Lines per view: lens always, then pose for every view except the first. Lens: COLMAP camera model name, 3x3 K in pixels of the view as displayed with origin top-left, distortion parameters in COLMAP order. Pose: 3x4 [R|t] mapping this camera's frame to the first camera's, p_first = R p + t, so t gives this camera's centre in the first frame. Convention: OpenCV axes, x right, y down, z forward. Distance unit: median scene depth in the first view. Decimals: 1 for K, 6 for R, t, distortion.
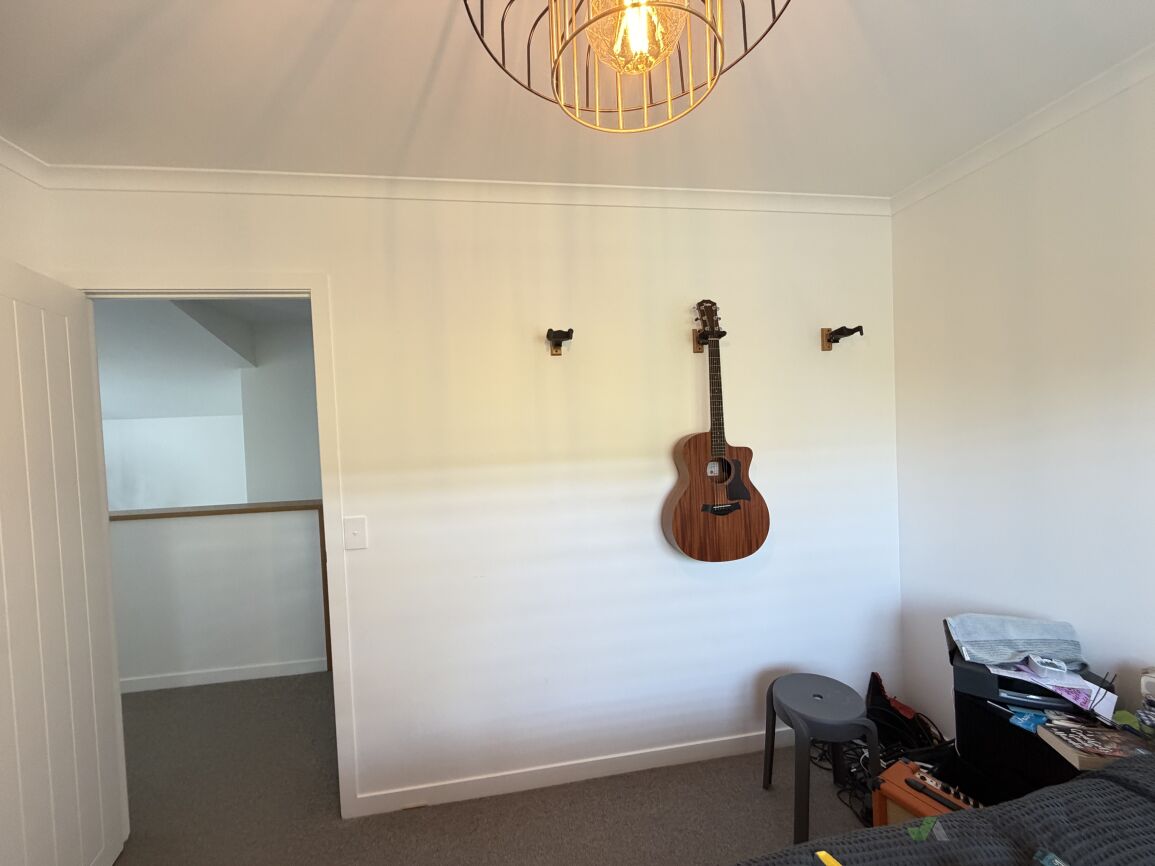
lens RADIAL K [[457.8, 0, 578.0], [0, 457.8, 433.8], [0, 0, 1]] dist [-0.000145, 0.000167]
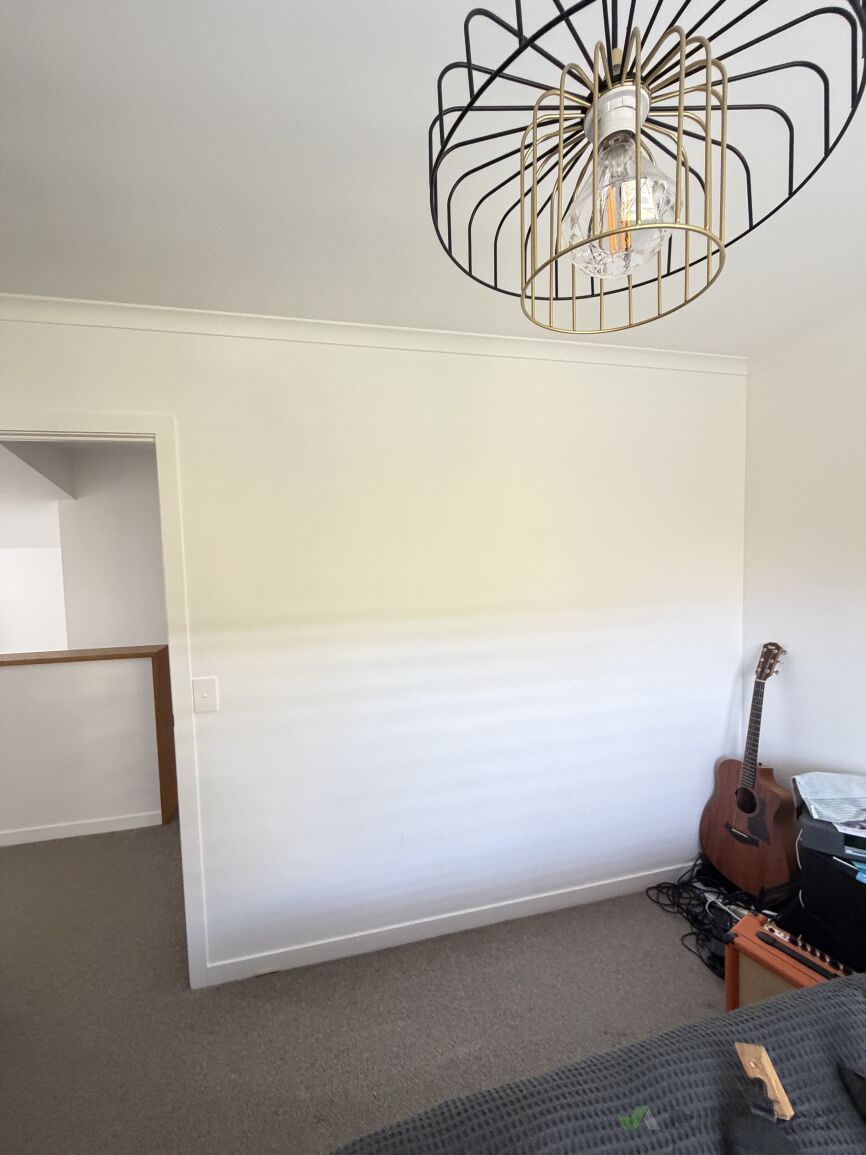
lens RADIAL K [[457.8, 0, 435.7], [0, 457.8, 576.9], [0, 0, 1]] dist [-0.000145, 0.000167]
pose [[0.997347, 0.012168, 0.071776, -0.082004], [-0.014513, 0.999375, 0.032240, -0.066108], [-0.071339, -0.033196, 0.996900, 0.030764]]
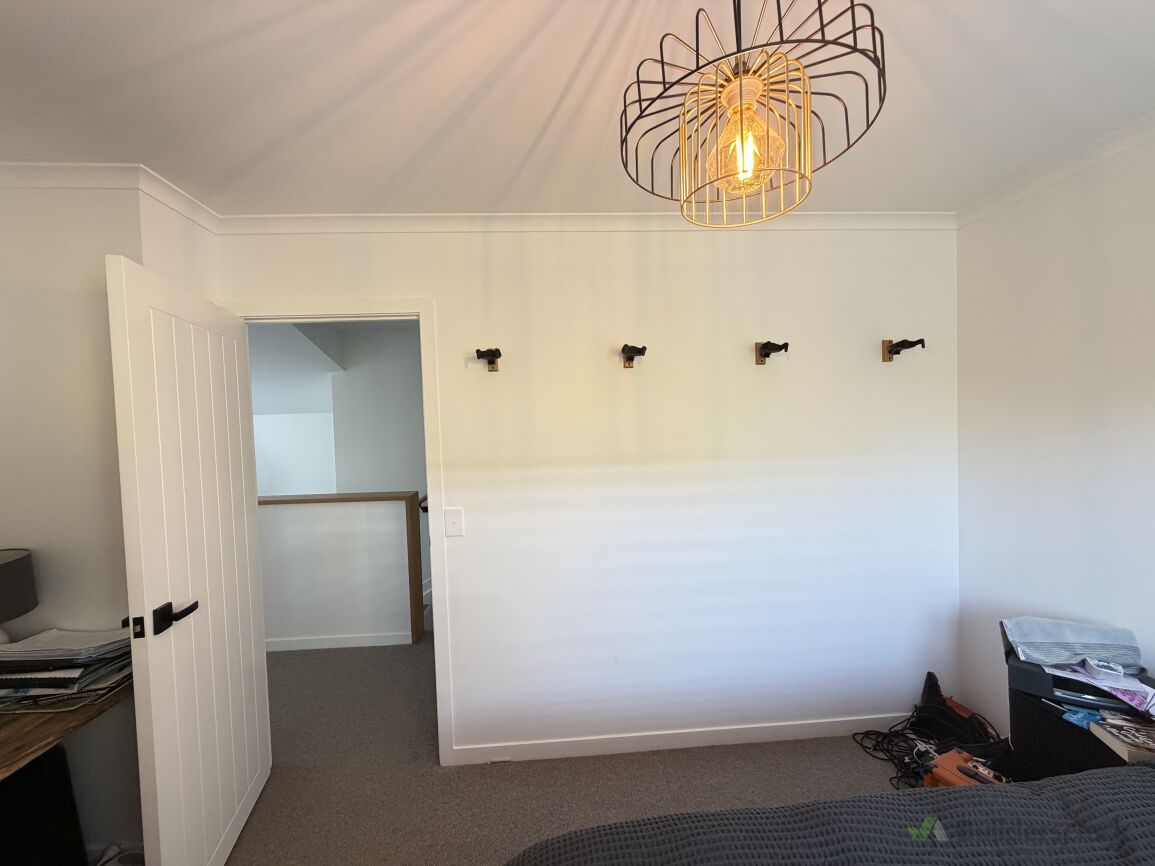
lens RADIAL K [[457.8, 0, 578.4], [0, 457.8, 433.9], [0, 0, 1]] dist [-0.000145, 0.000167]
pose [[0.995382, 0.012605, -0.095167, -0.065682], [-0.011772, 0.999887, 0.009305, -0.021756], [0.095274, -0.008142, 0.995418, -0.124513]]
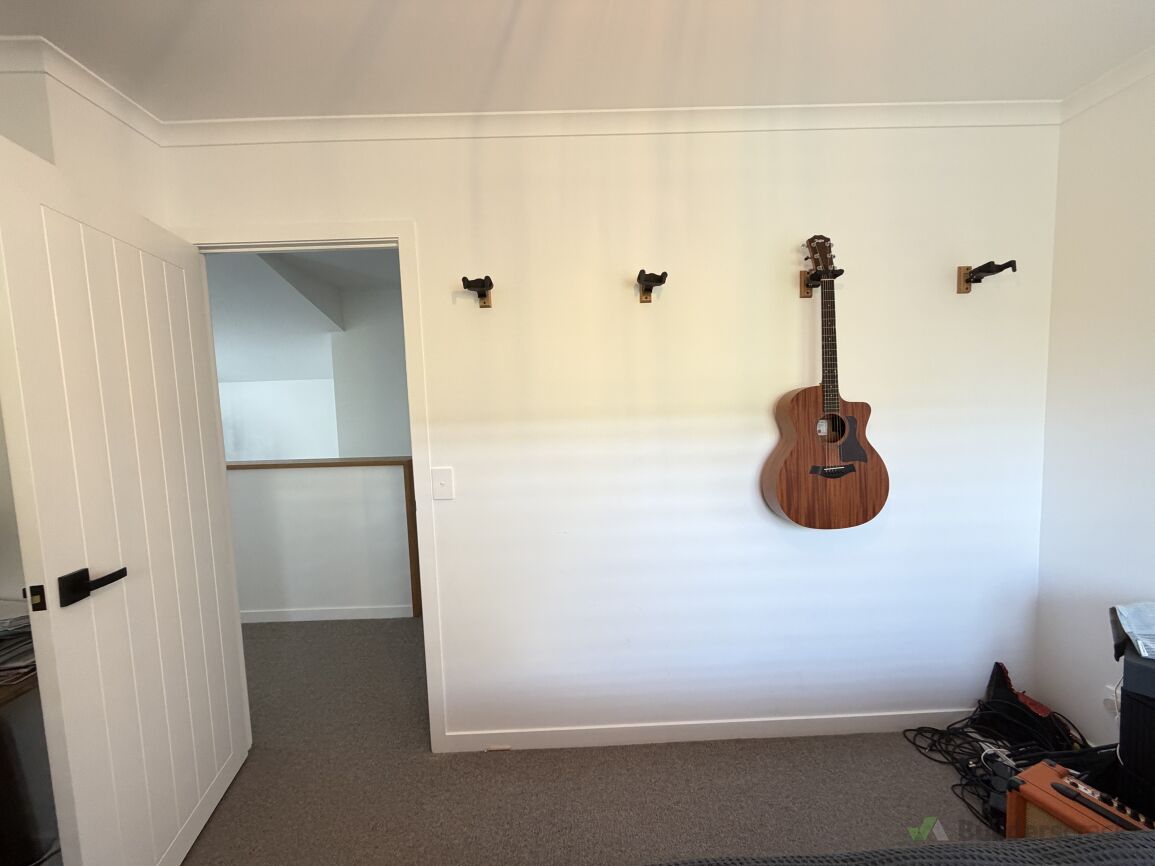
lens RADIAL K [[457.8, 0, 578.5], [0, 457.8, 434.2], [0, 0, 1]] dist [-0.000145, 0.000167]
pose [[0.990526, 0.019501, -0.135936, -0.054982], [-0.011283, 0.998076, 0.060962, 0.043463], [0.136863, -0.058851, 0.988840, 0.049176]]
